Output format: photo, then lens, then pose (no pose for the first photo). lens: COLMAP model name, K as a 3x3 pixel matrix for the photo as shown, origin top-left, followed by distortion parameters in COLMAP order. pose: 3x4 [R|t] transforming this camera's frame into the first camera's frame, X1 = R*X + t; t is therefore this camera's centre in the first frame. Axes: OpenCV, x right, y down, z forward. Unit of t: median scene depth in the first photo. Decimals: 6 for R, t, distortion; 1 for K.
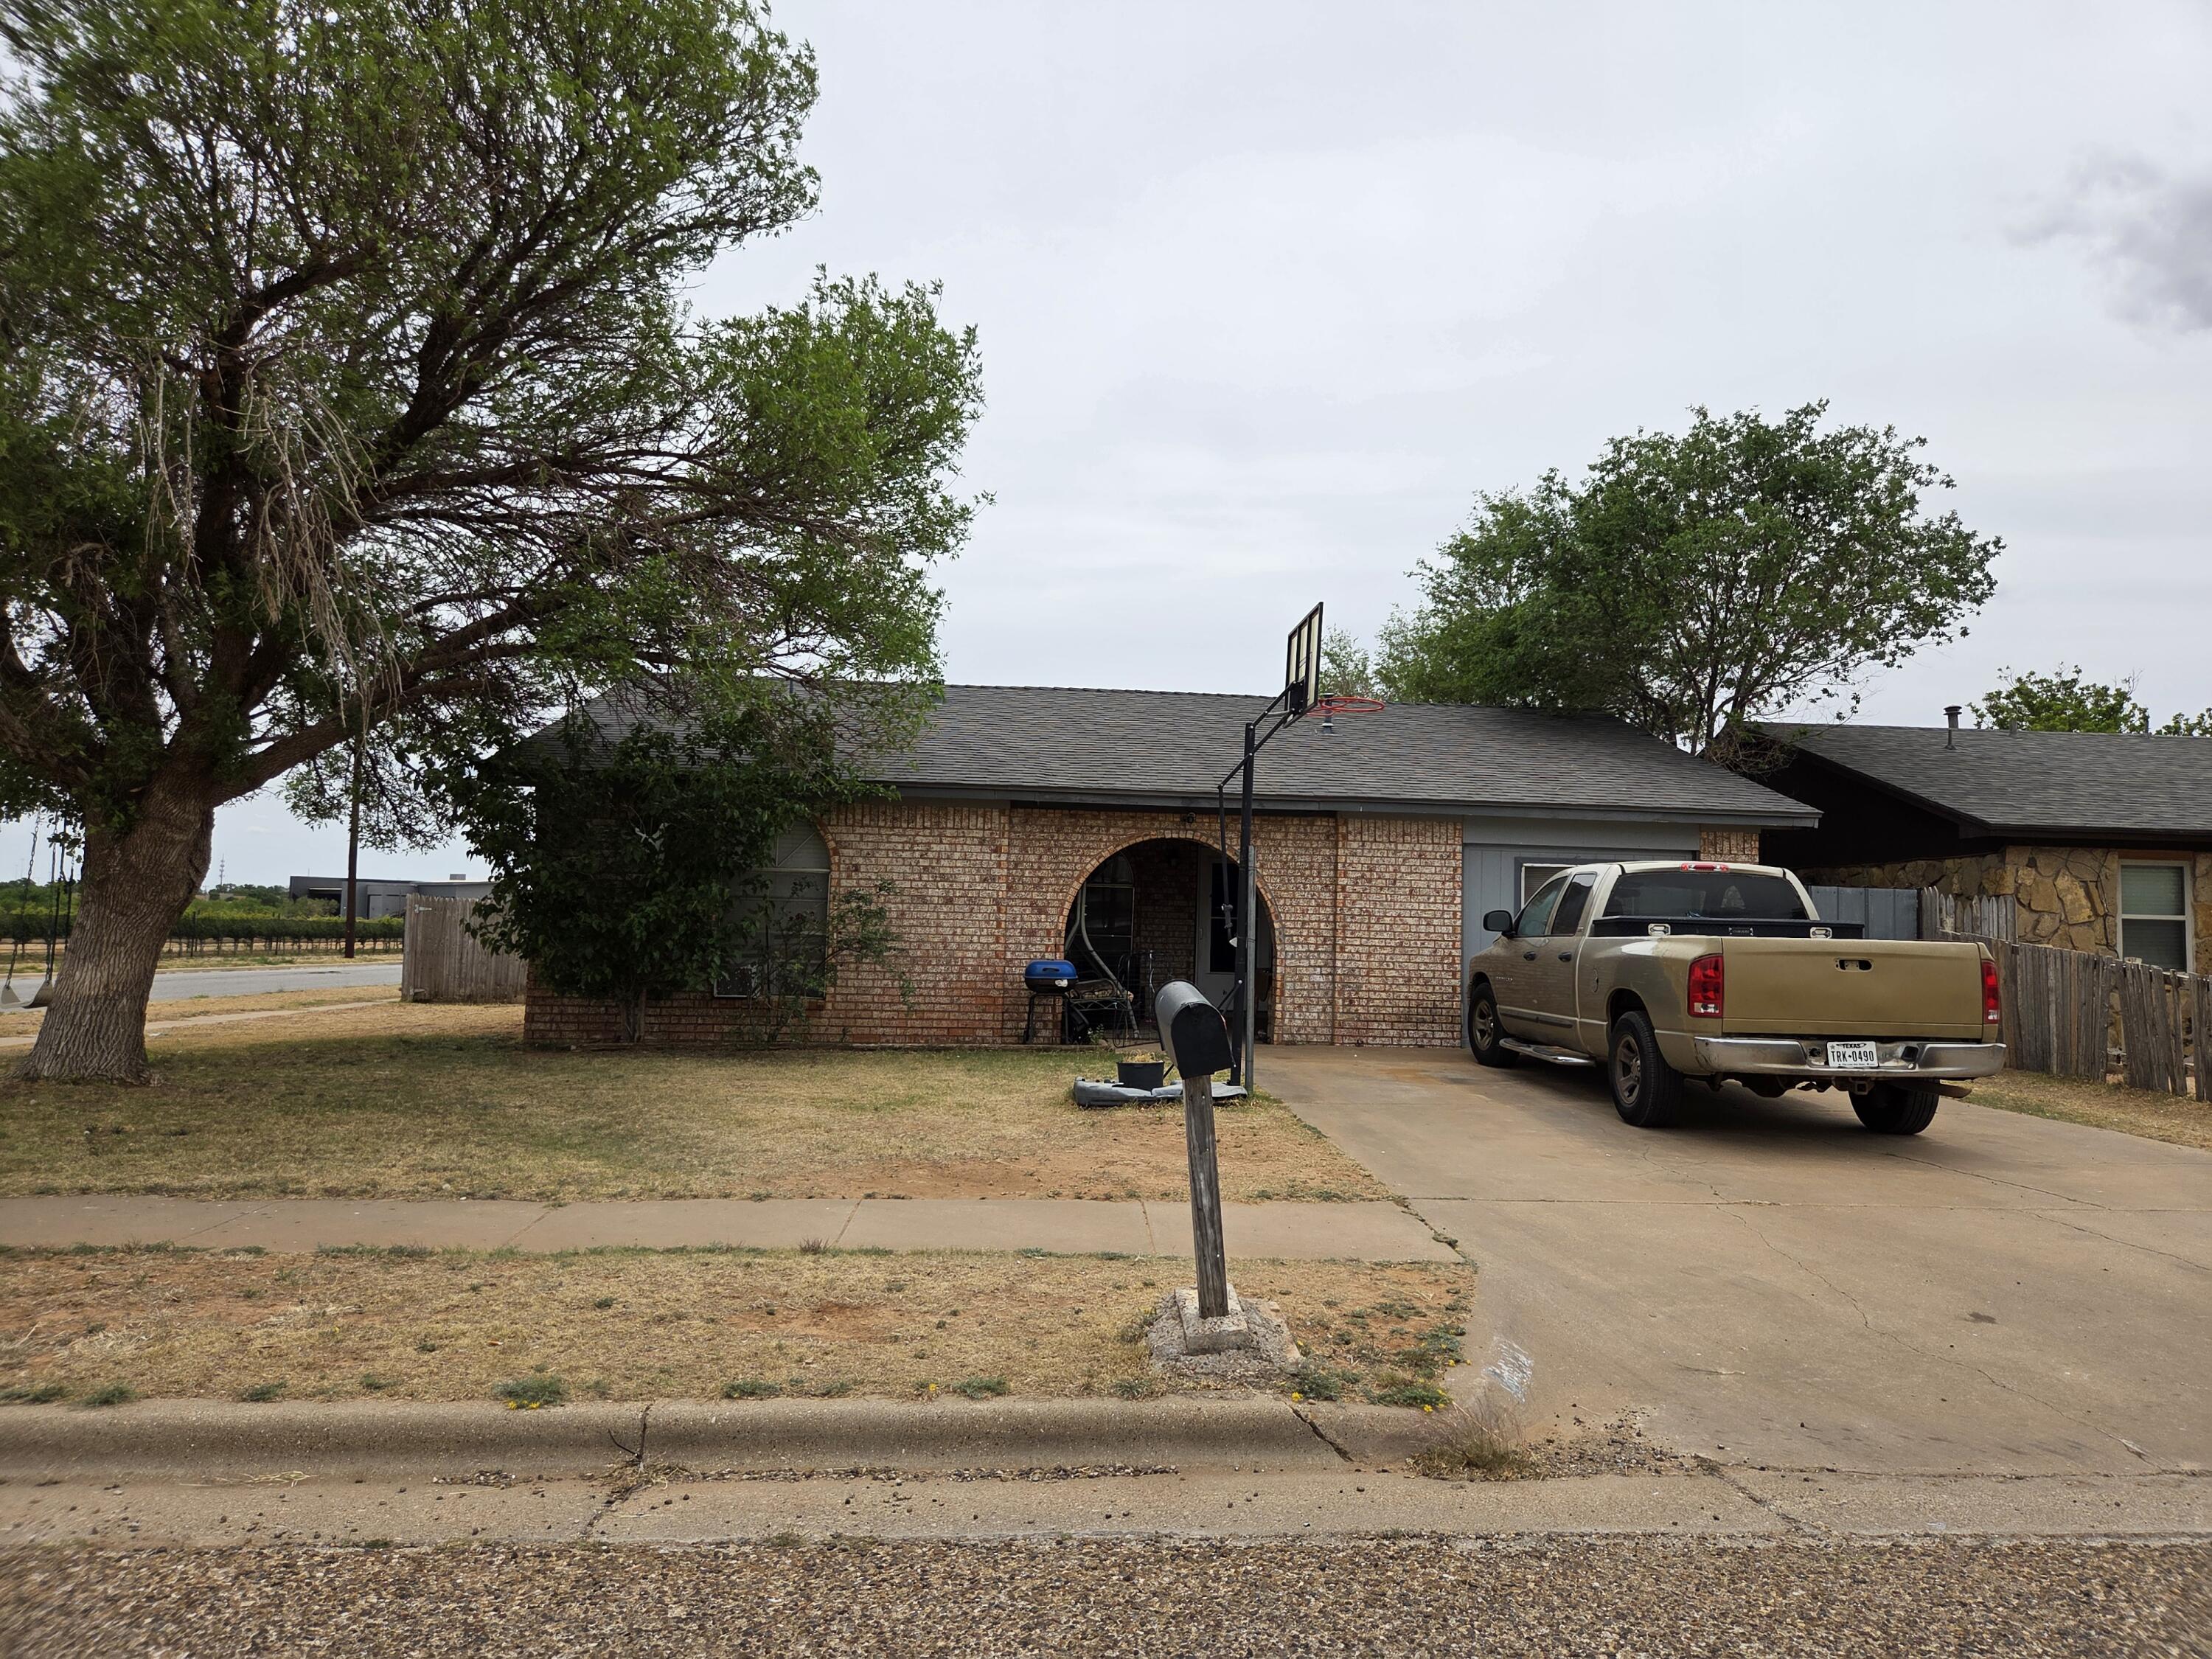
lens RADIAL K [[1477.8, 0, 1145.0], [0, 1477.8, 791.9], [0, 0, 1]] dist [0.061120, -0.051199]
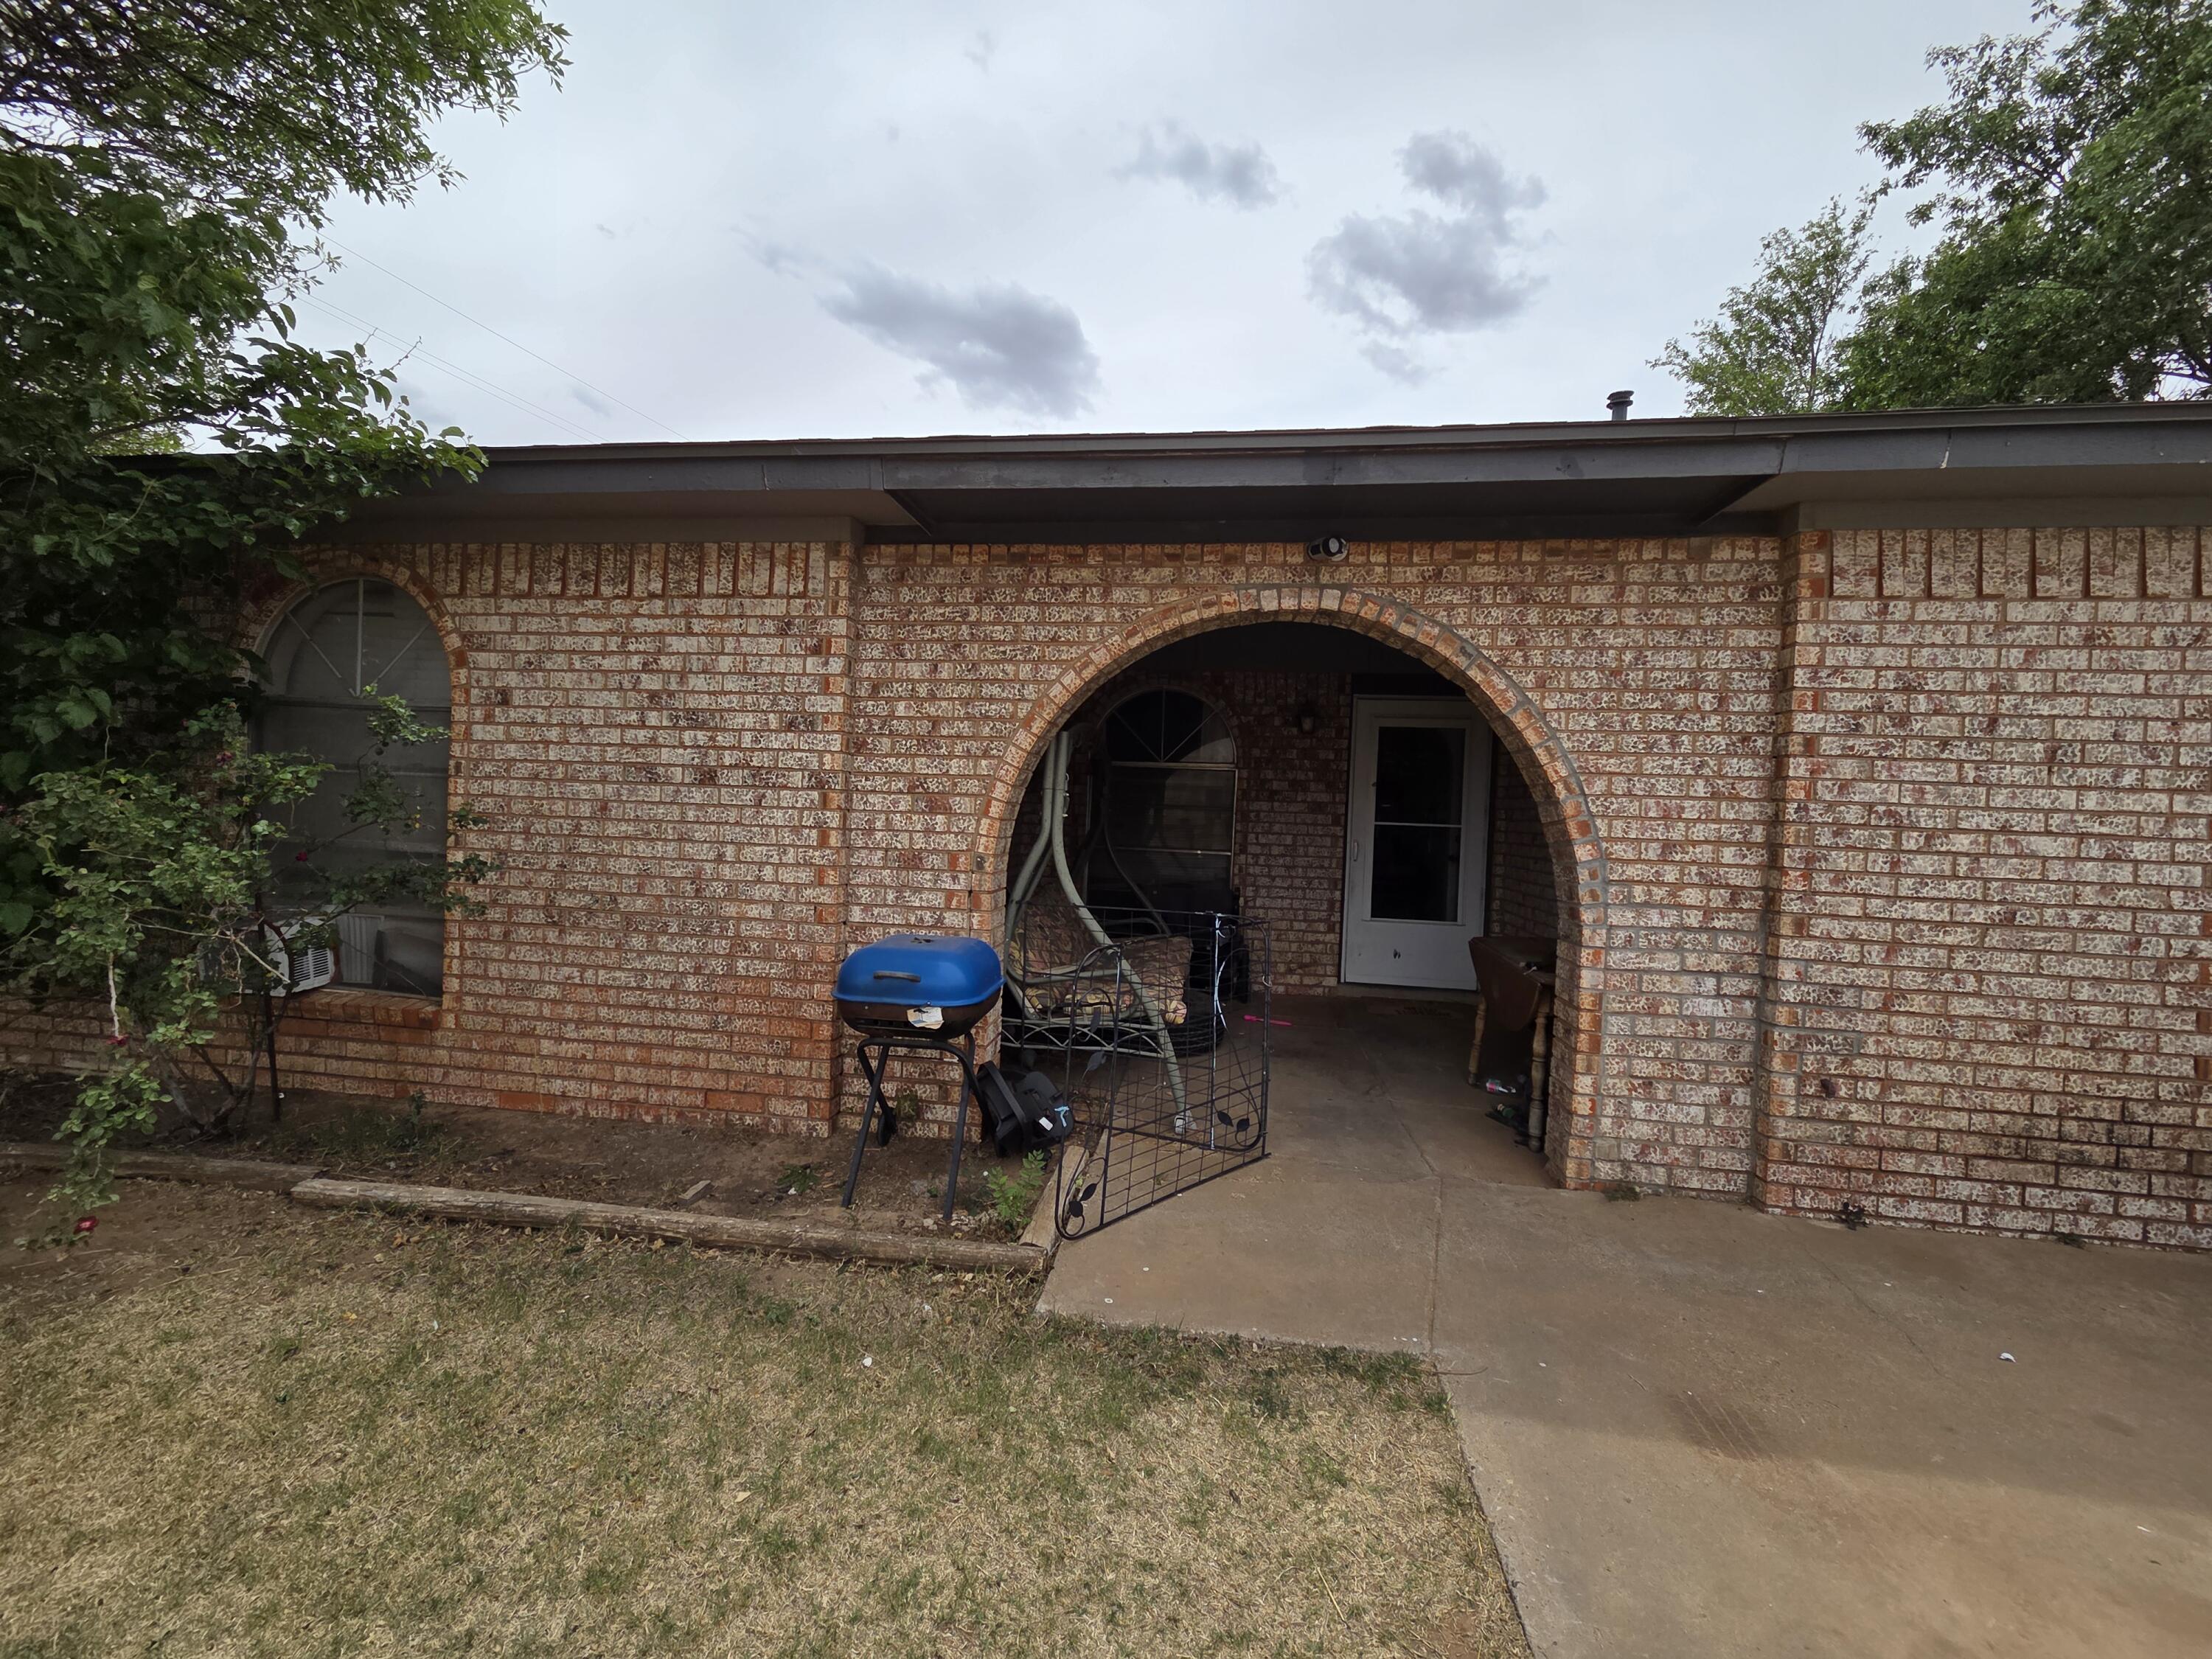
lens RADIAL K [[901.5, 0, 1105.1], [0, 901.5, 826.4], [0, 0, 1]] dist [0.004495, -0.002136]
pose [[0.972355, 0.013823, -0.233099, 0.028872], [0.007440, 0.995906, 0.090091, 0.064149], [0.233390, -0.089334, 0.968271, 0.767642]]
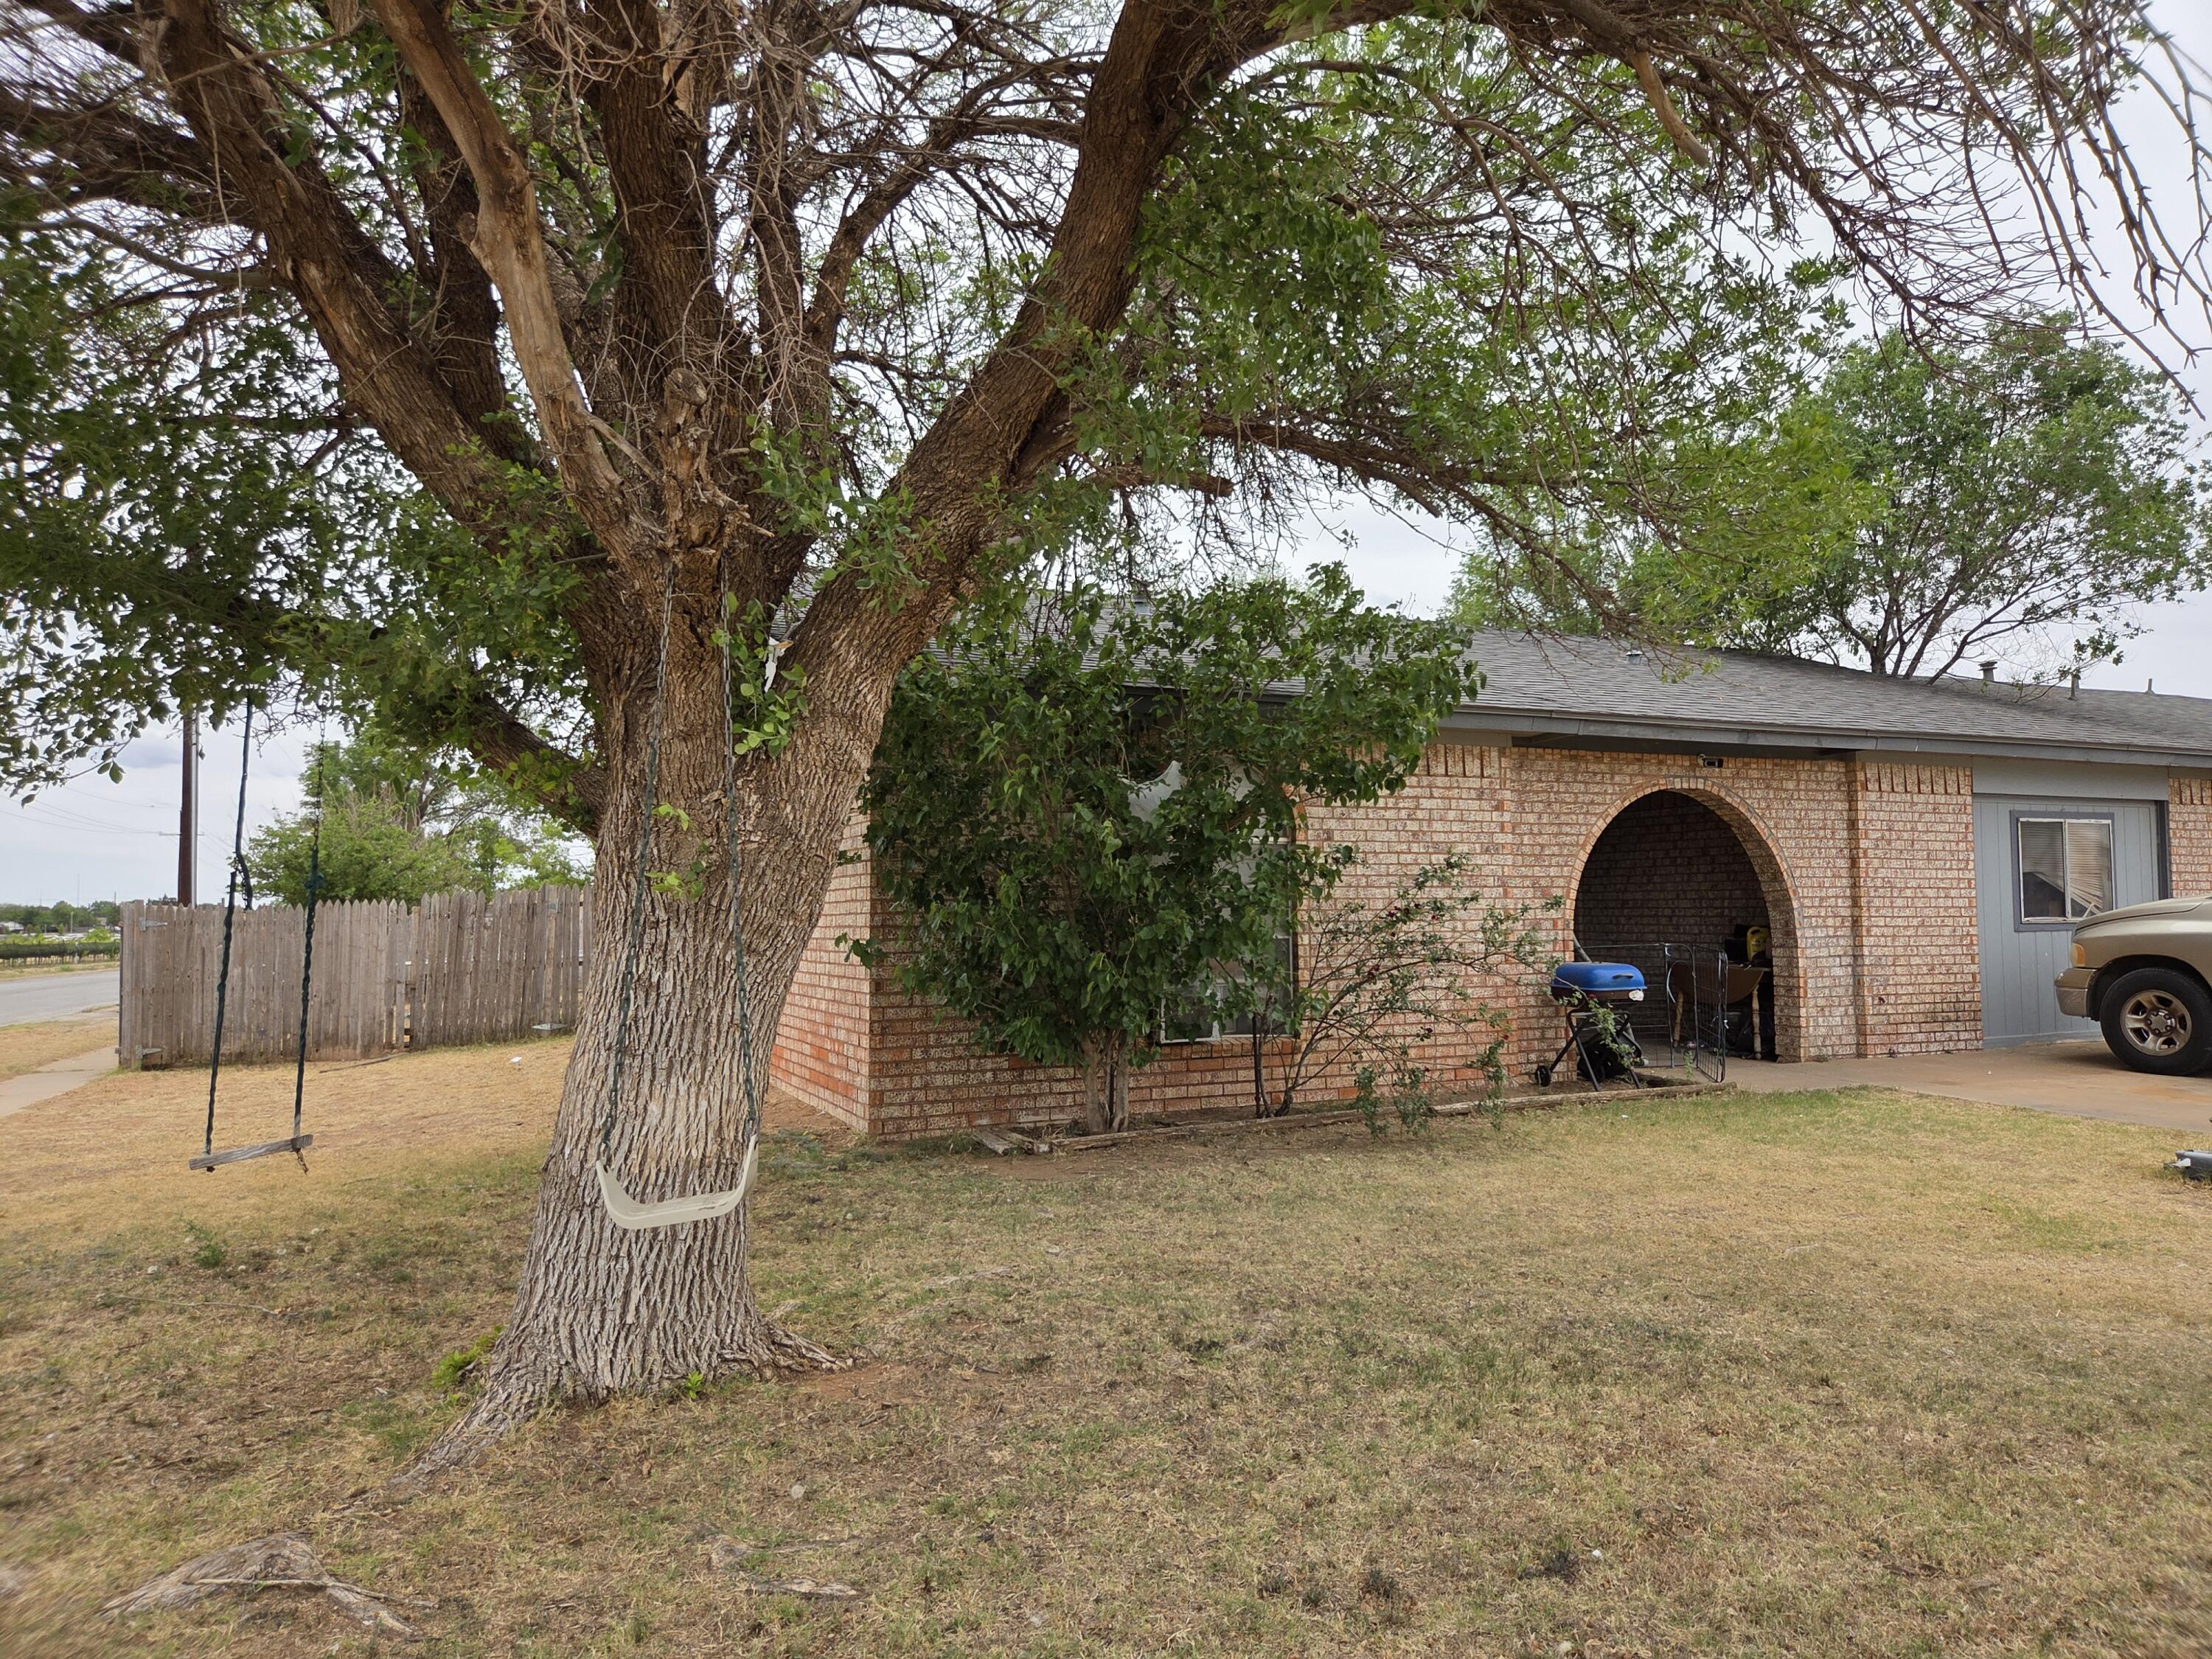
lens RADIAL K [[1477.8, 0, 1126.3], [0, 1477.8, 818.0], [0, 0, 1]] dist [0.061120, -0.051199]
pose [[0.941540, -0.012528, 0.336669, -0.486312], [0.002623, 0.999551, 0.029858, 0.023119], [-0.336892, -0.027229, 0.941150, 0.400980]]
